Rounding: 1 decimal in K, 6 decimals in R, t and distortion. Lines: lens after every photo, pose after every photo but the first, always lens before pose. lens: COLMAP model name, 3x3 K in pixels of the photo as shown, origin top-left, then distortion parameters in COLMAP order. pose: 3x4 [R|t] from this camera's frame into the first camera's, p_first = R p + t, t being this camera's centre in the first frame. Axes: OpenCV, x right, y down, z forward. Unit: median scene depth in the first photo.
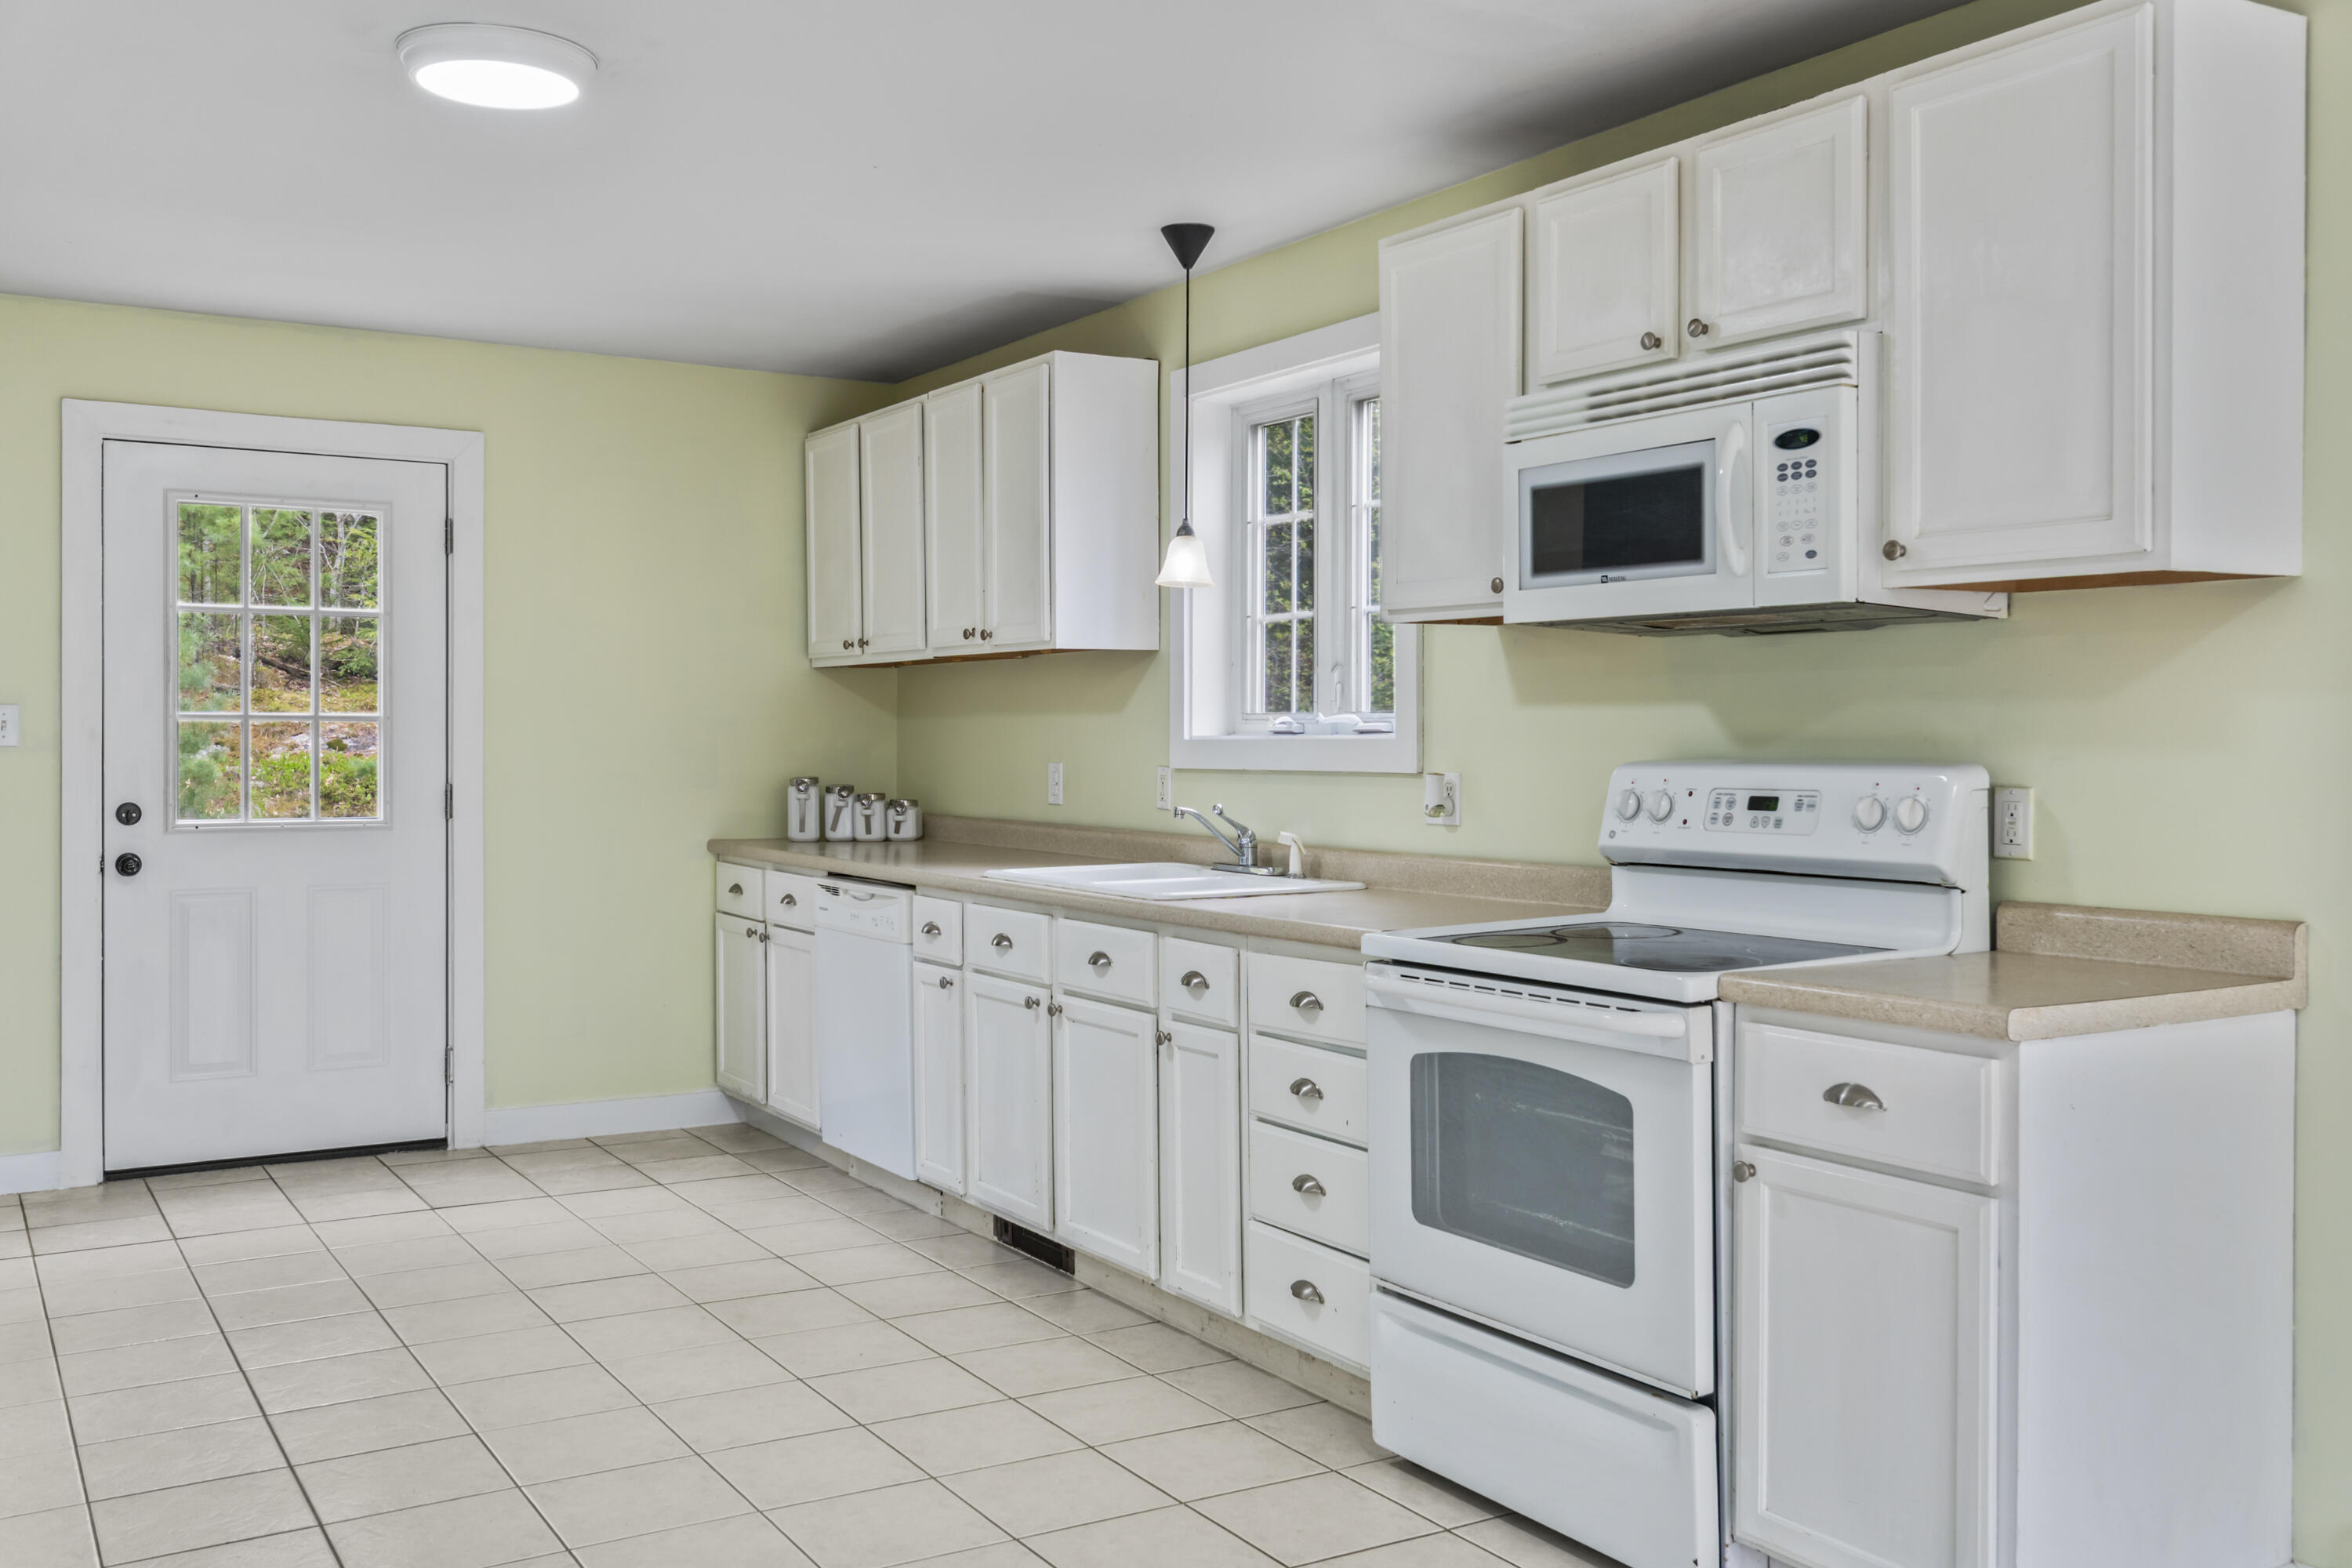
lens RADIAL K [[2051.0, 0, 1176.7], [0, 2051.0, 766.9], [0, 0, 1]] dist [0.007047, -0.002582]
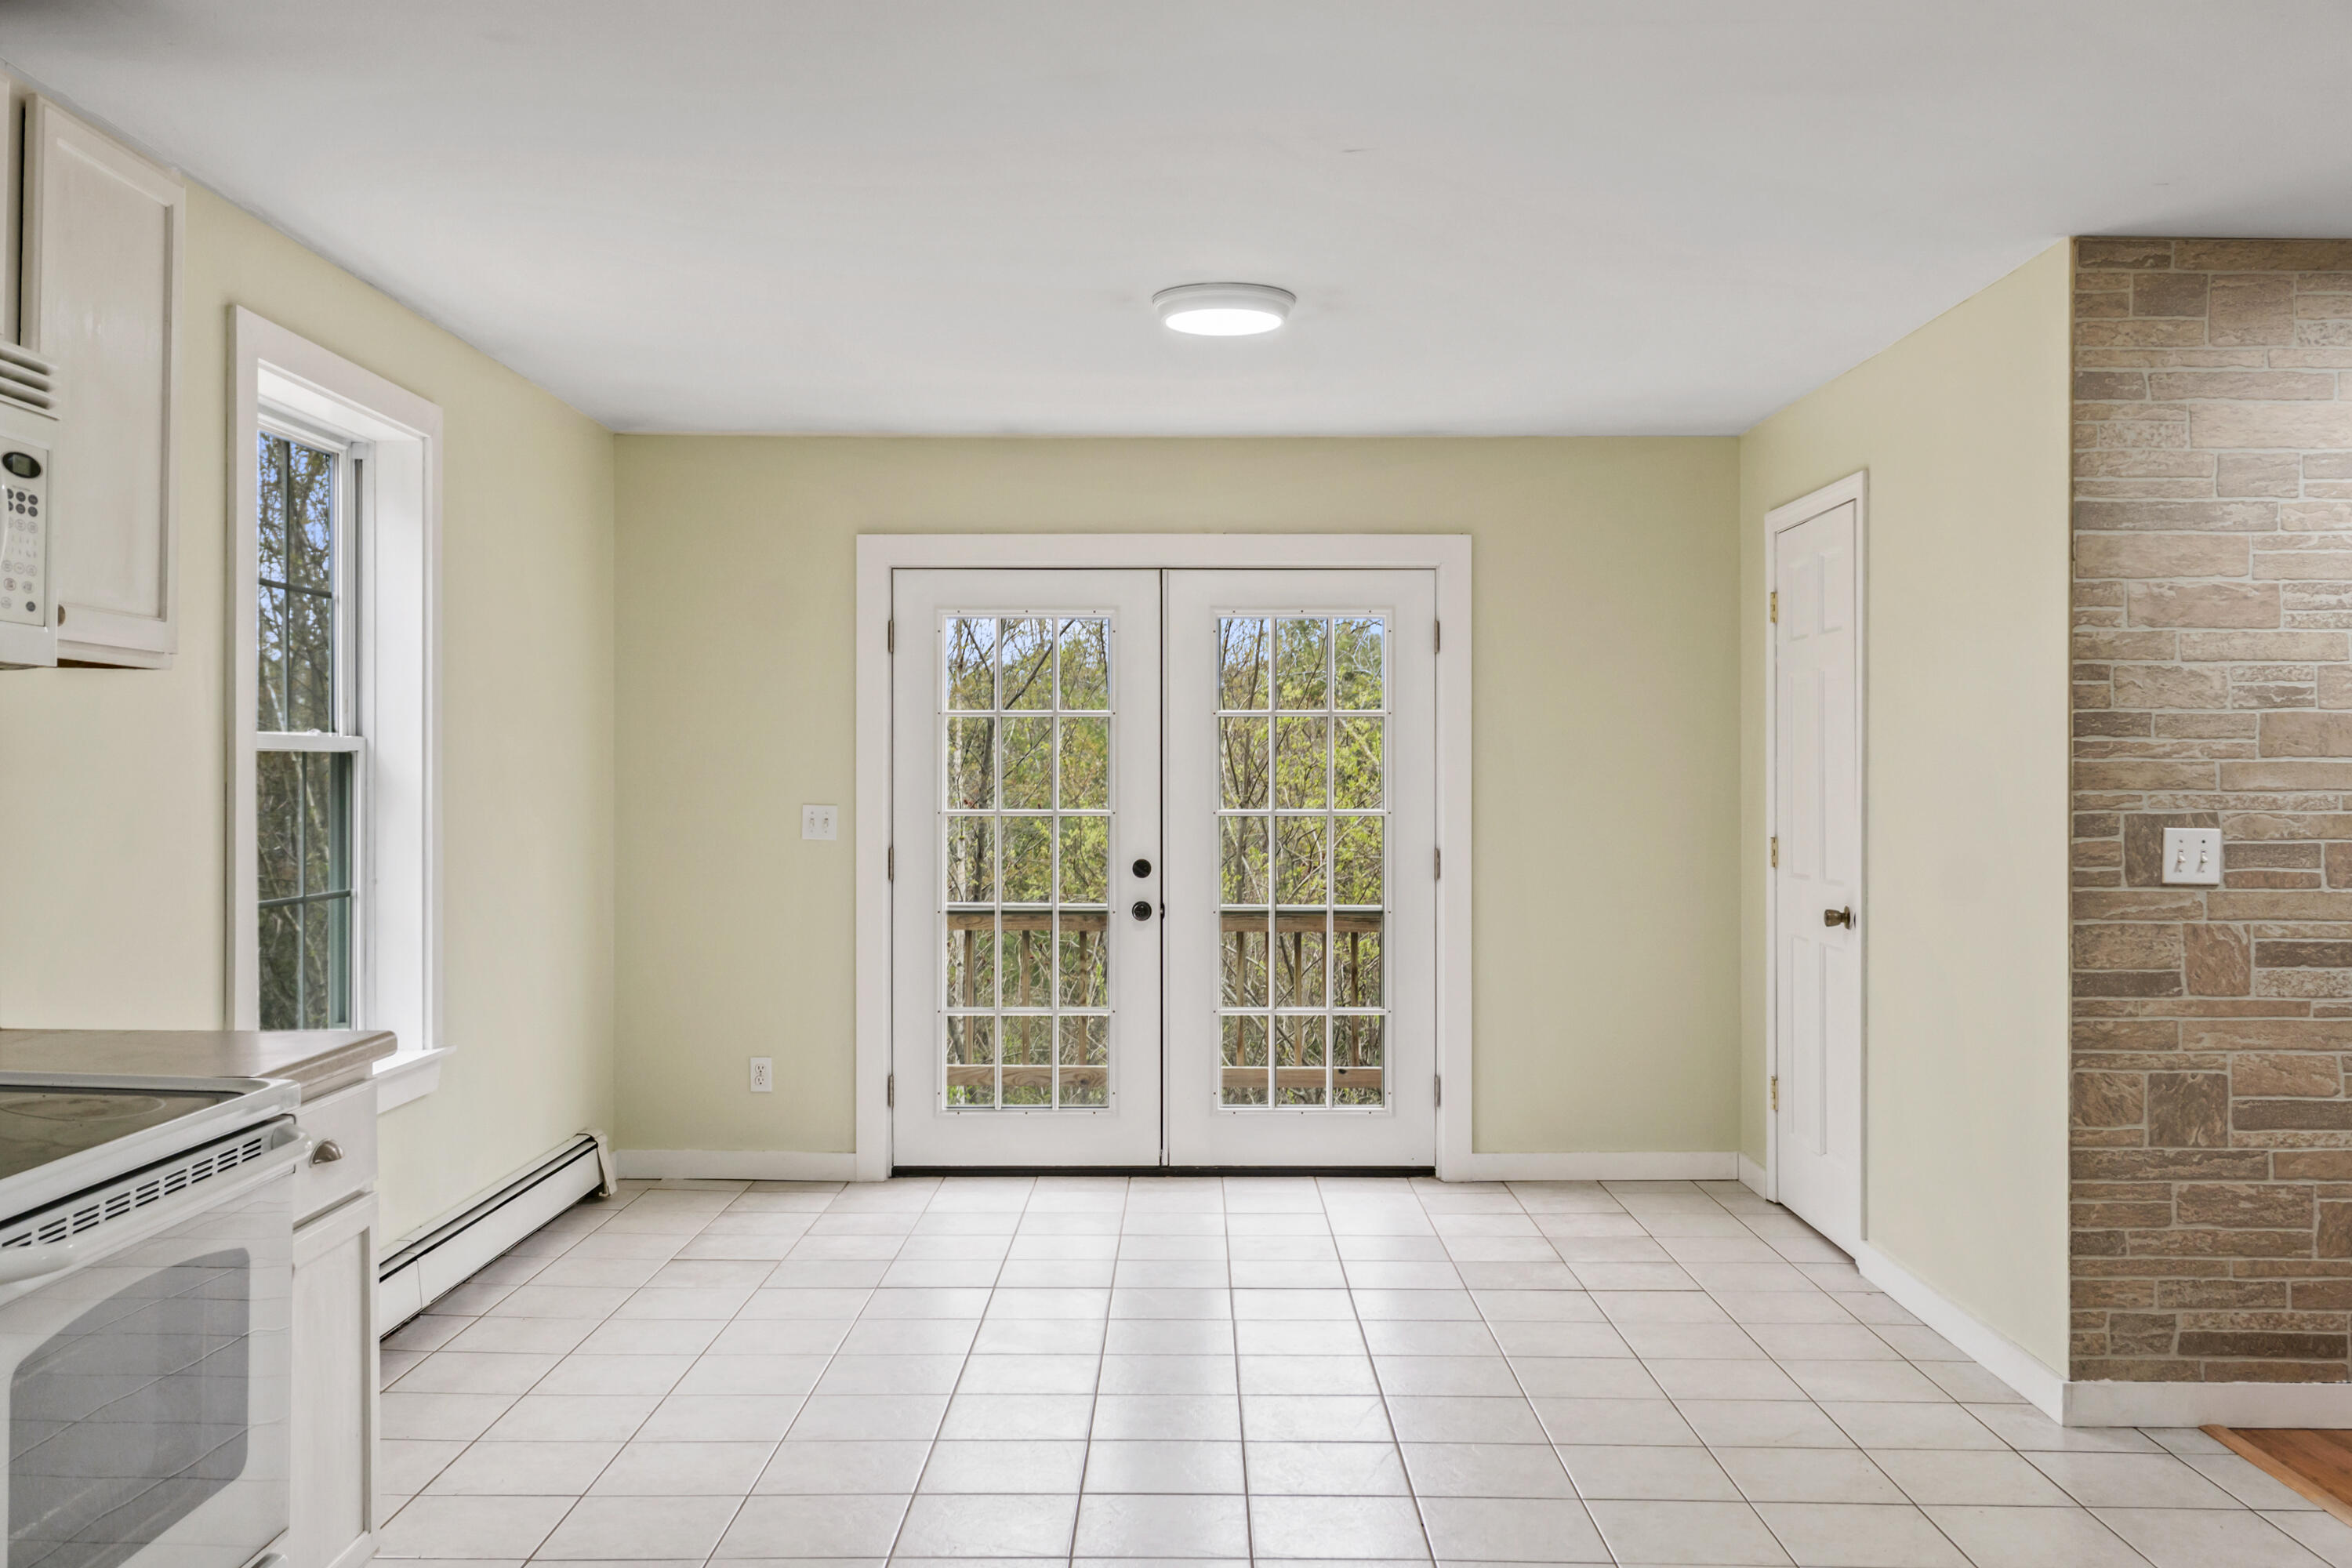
lens RADIAL K [[2051.0, 0, 1164.0], [0, 2051.0, 794.7], [0, 0, 1]] dist [0.007047, -0.002582]
pose [[-0.841741, -0.011090, 0.539768, -0.432937], [0.001251, 0.999746, 0.022492, -0.035636], [-0.539880, 0.019608, -0.841513, 1.169500]]
